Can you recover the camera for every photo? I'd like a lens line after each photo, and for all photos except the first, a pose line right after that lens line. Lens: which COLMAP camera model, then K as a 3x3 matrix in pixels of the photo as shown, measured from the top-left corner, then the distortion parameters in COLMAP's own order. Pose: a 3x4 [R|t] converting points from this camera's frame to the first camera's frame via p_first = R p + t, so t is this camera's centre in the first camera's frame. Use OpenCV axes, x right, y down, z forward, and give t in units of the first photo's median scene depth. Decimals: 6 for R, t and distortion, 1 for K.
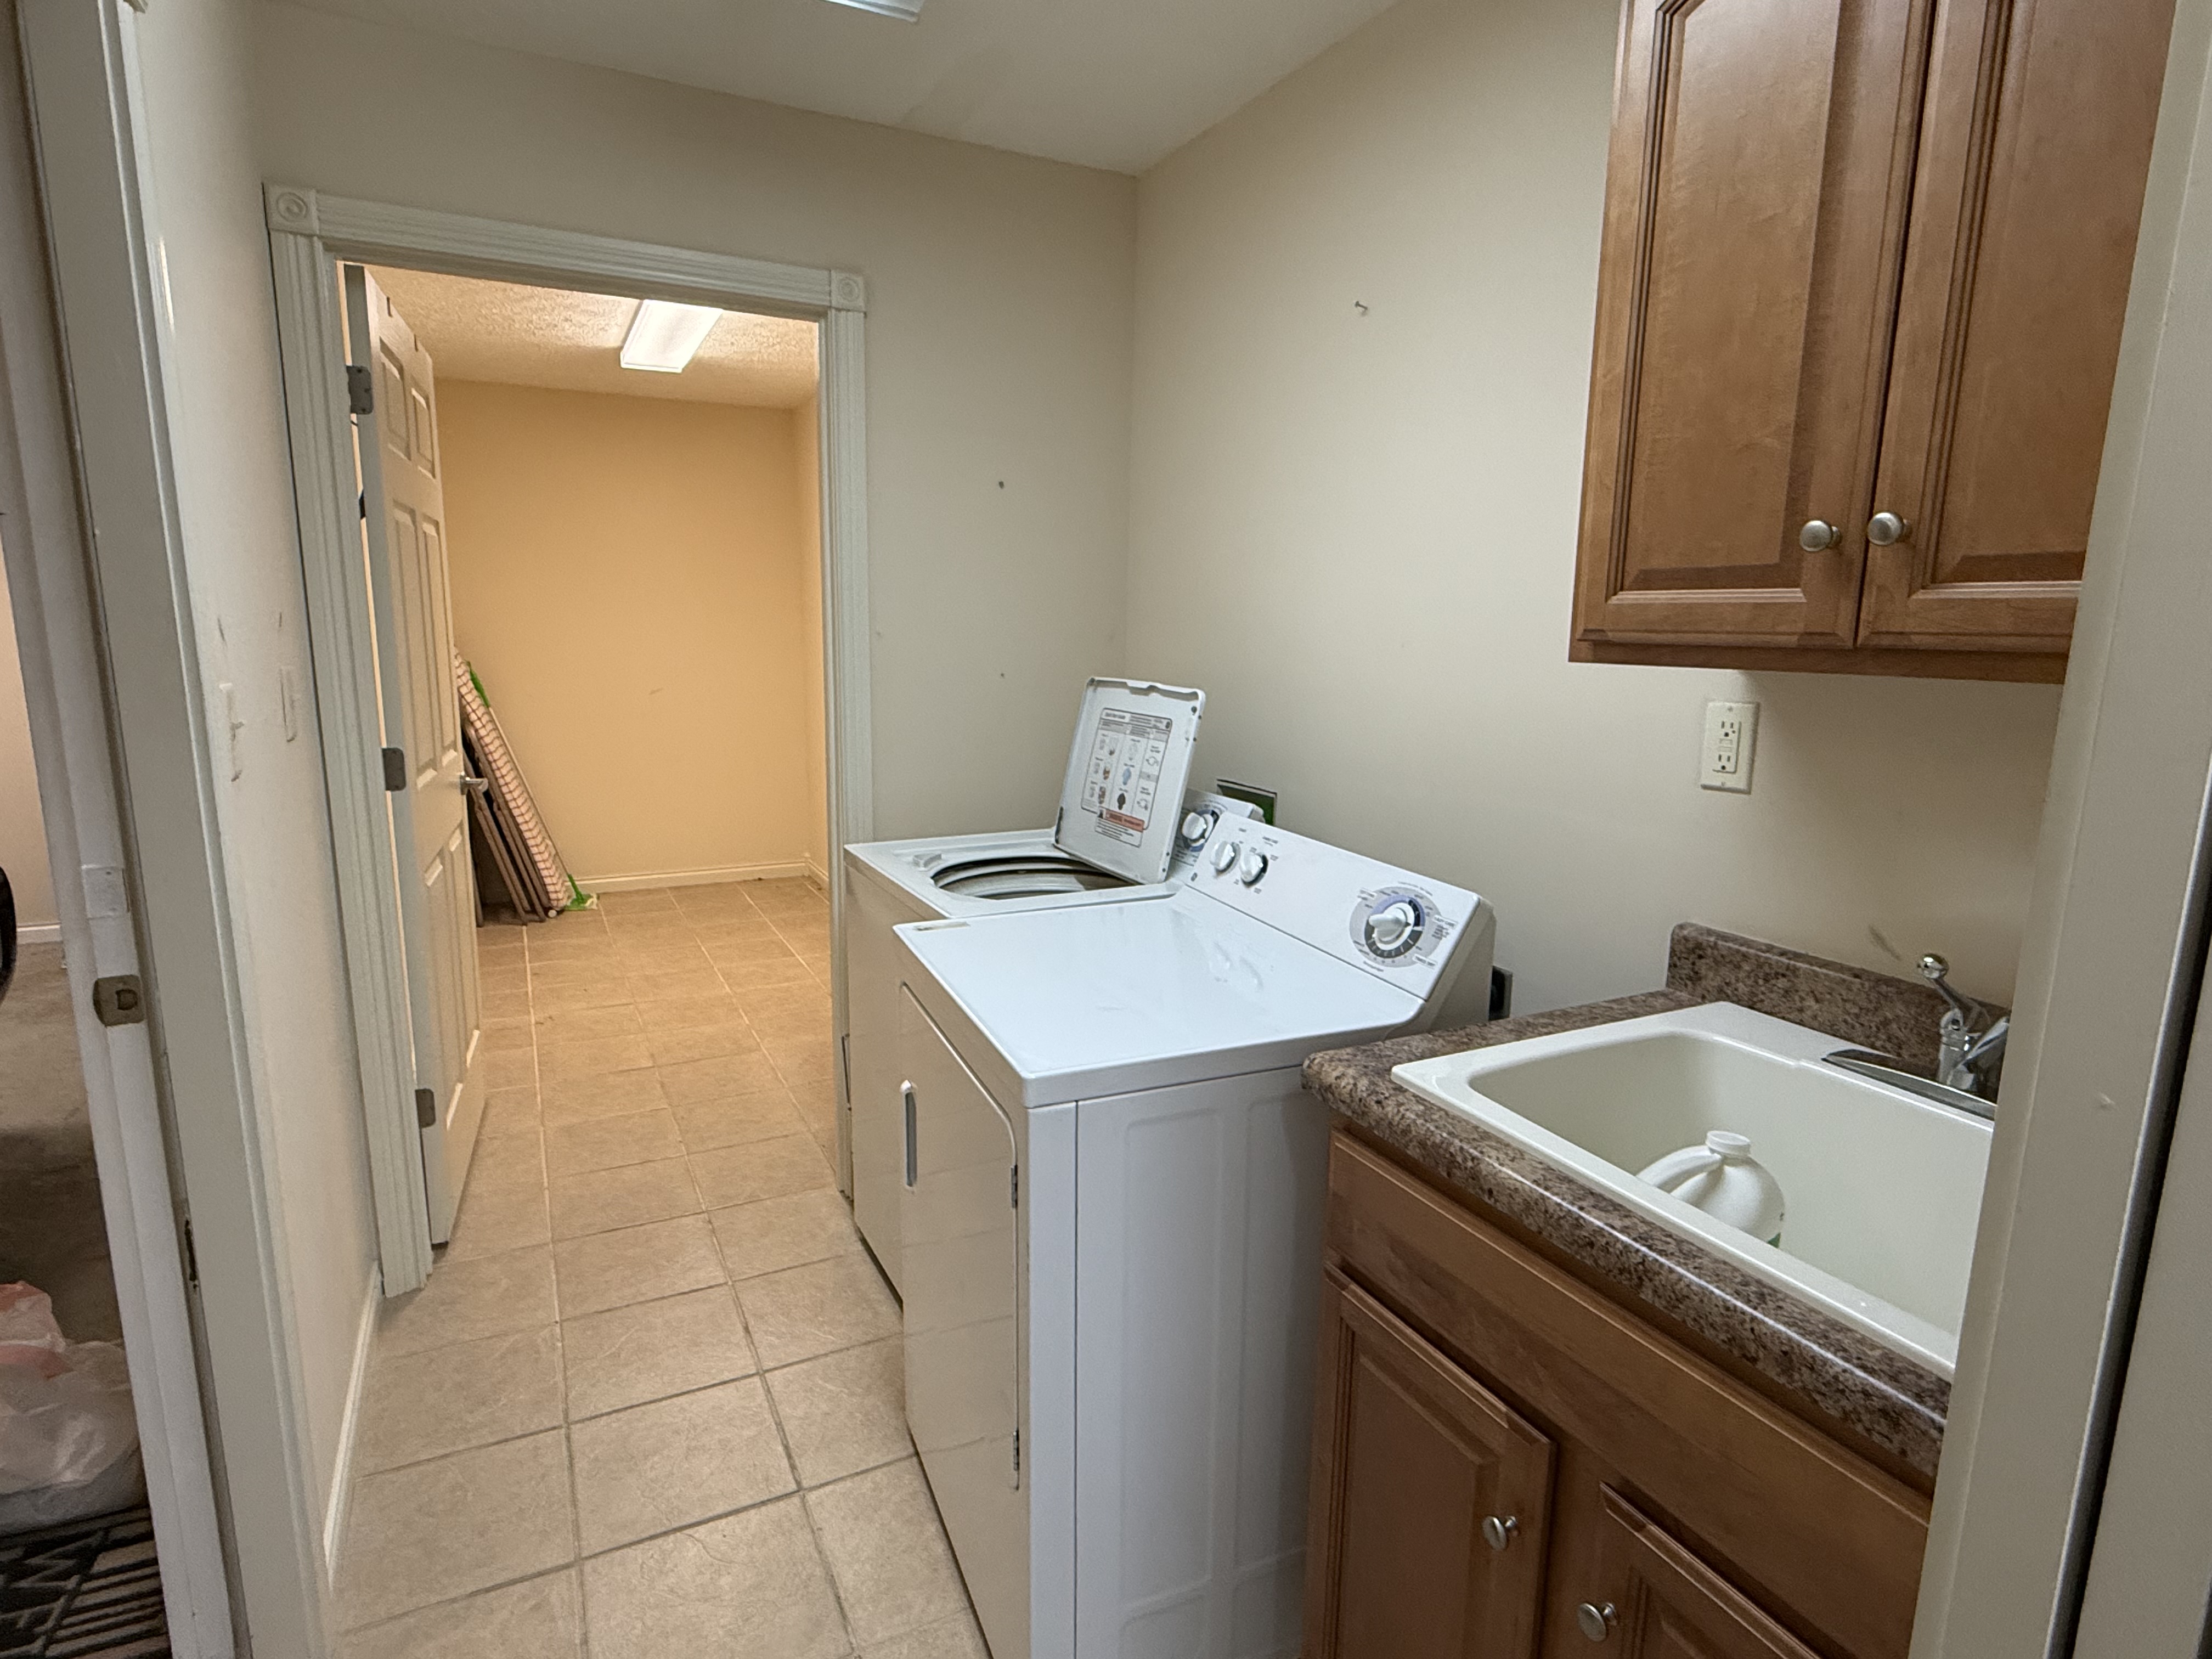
lens RADIAL K [[1157.7, 0, 1106.8], [0, 1157.7, 829.0], [0, 0, 1]] dist [0.001122, 0.001542]
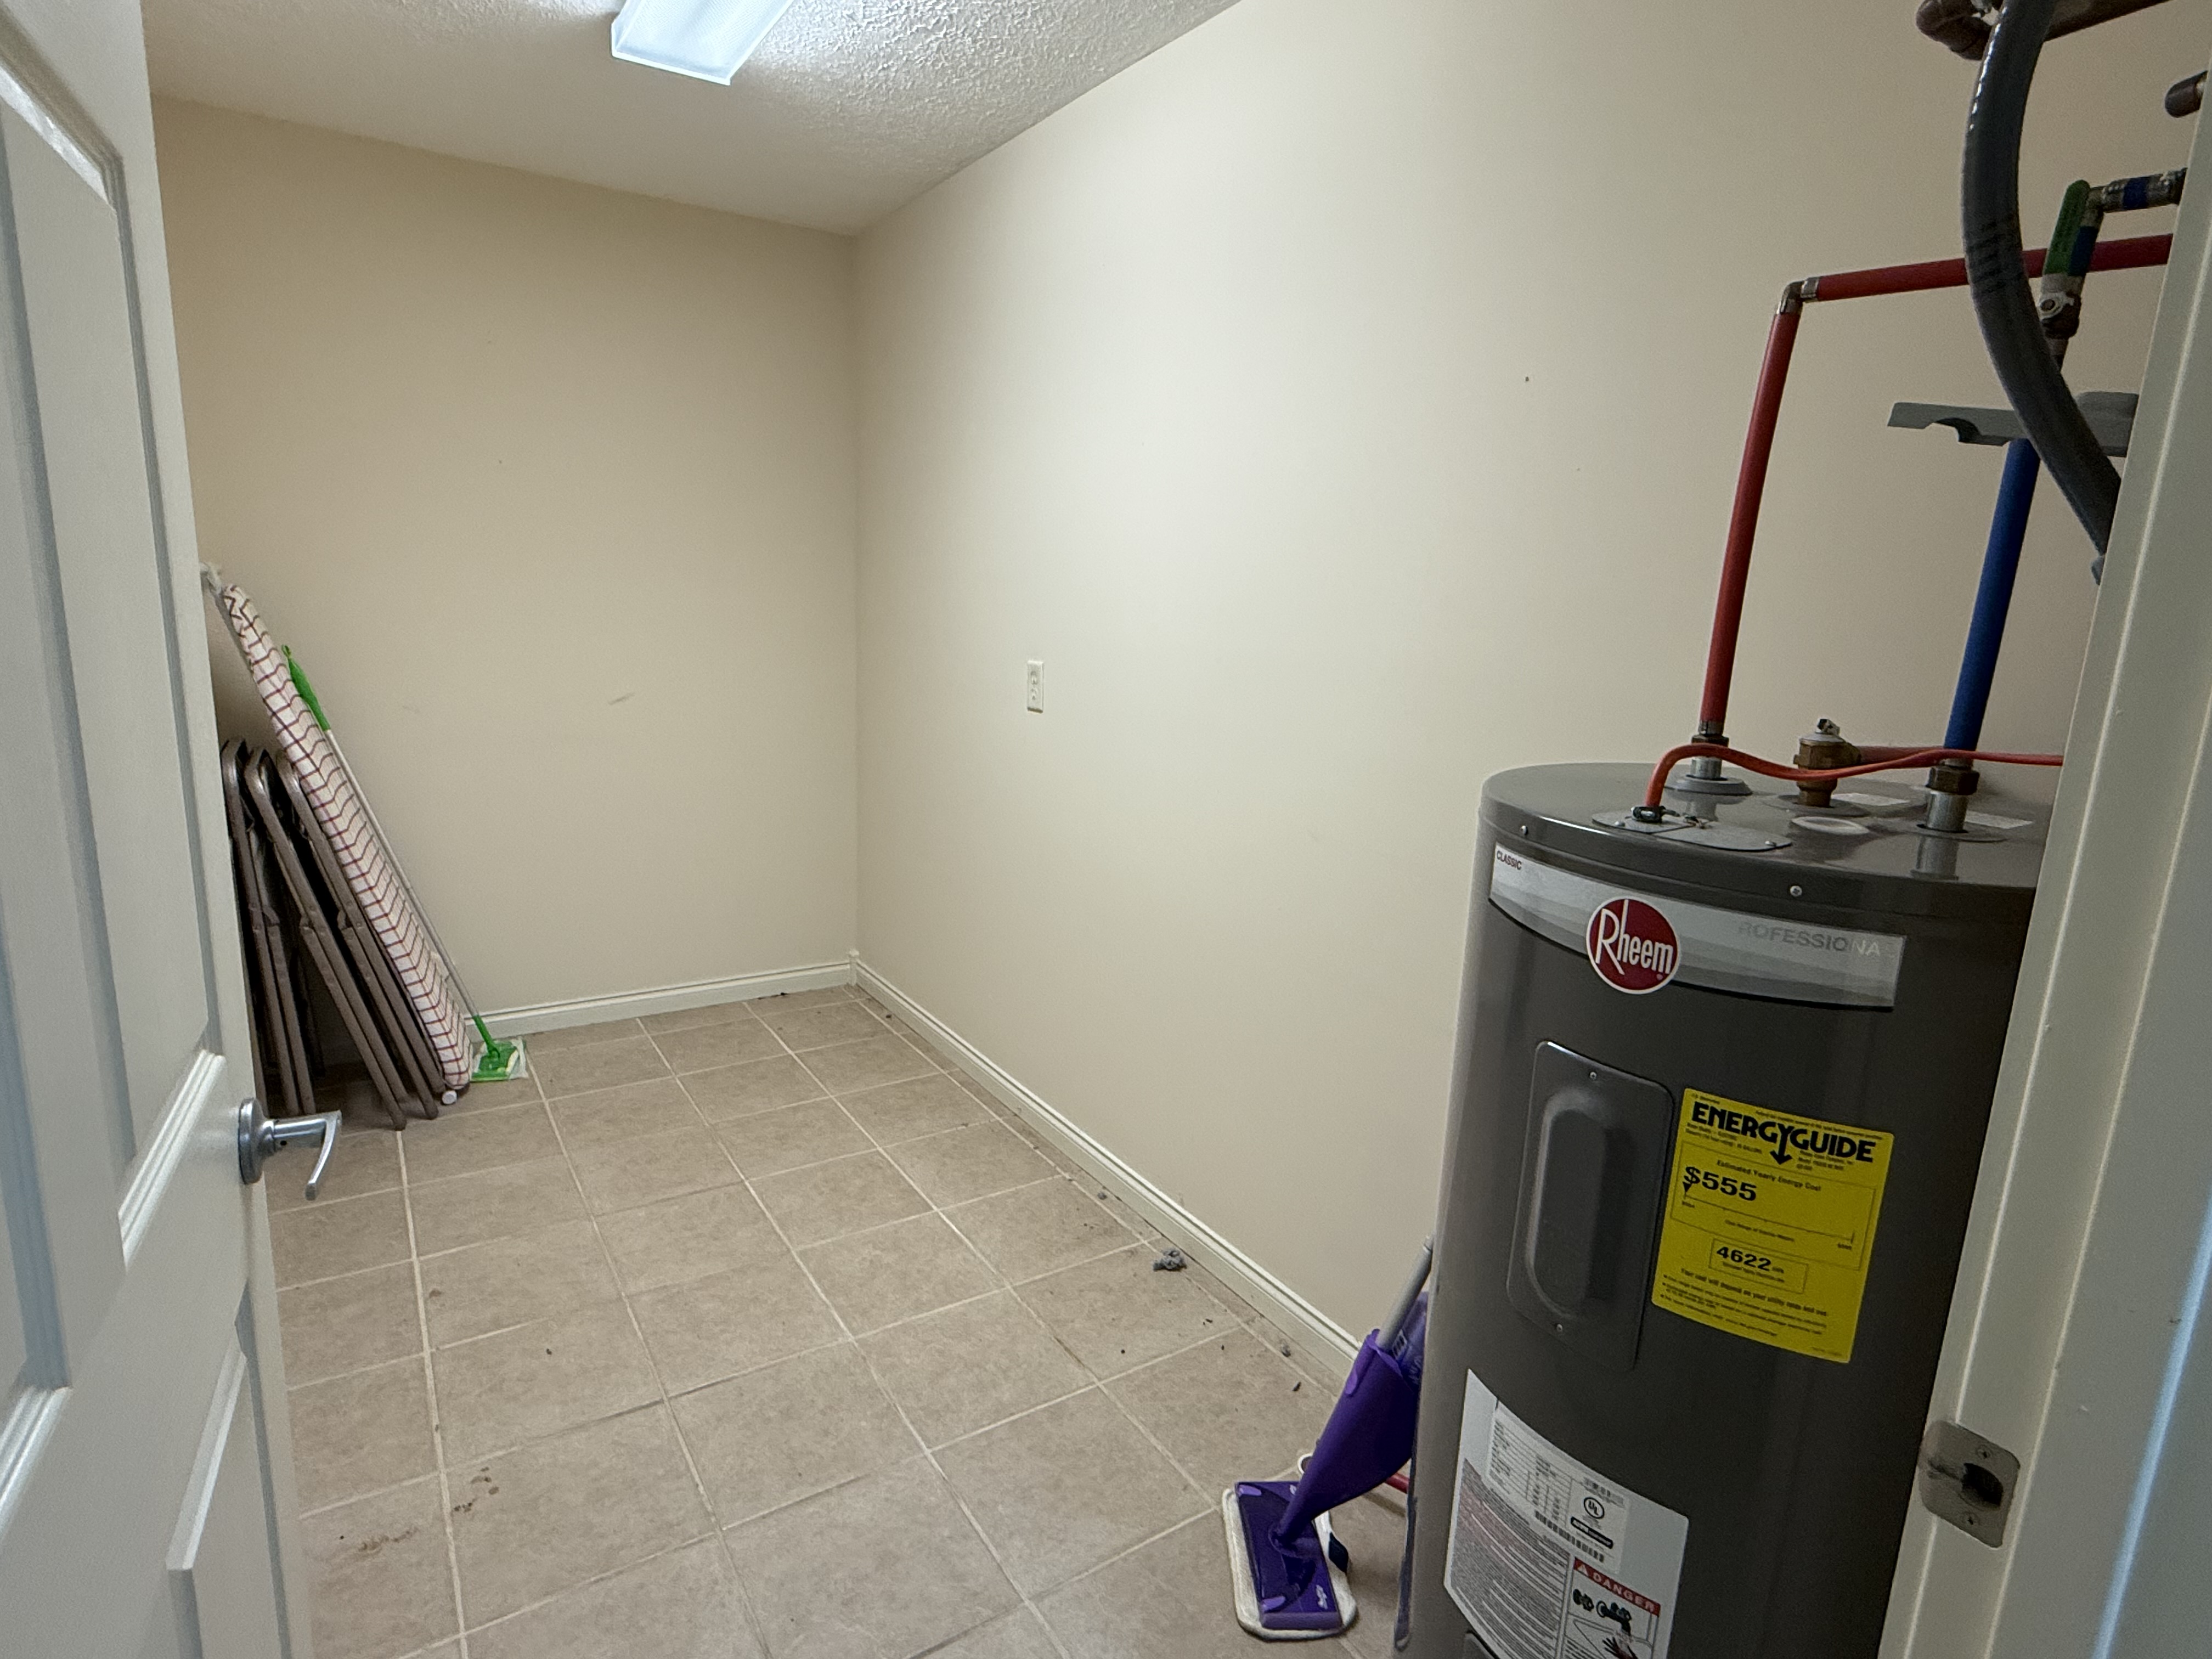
lens RADIAL K [[1157.7, 0, 1101.1], [0, 1157.7, 827.5], [0, 0, 1]] dist [0.001122, 0.001542]
pose [[0.994638, 0.004148, 0.103334, -0.228834], [-0.006578, 0.999709, 0.023191, -0.075429], [-0.103208, -0.023747, 0.994376, 0.422348]]
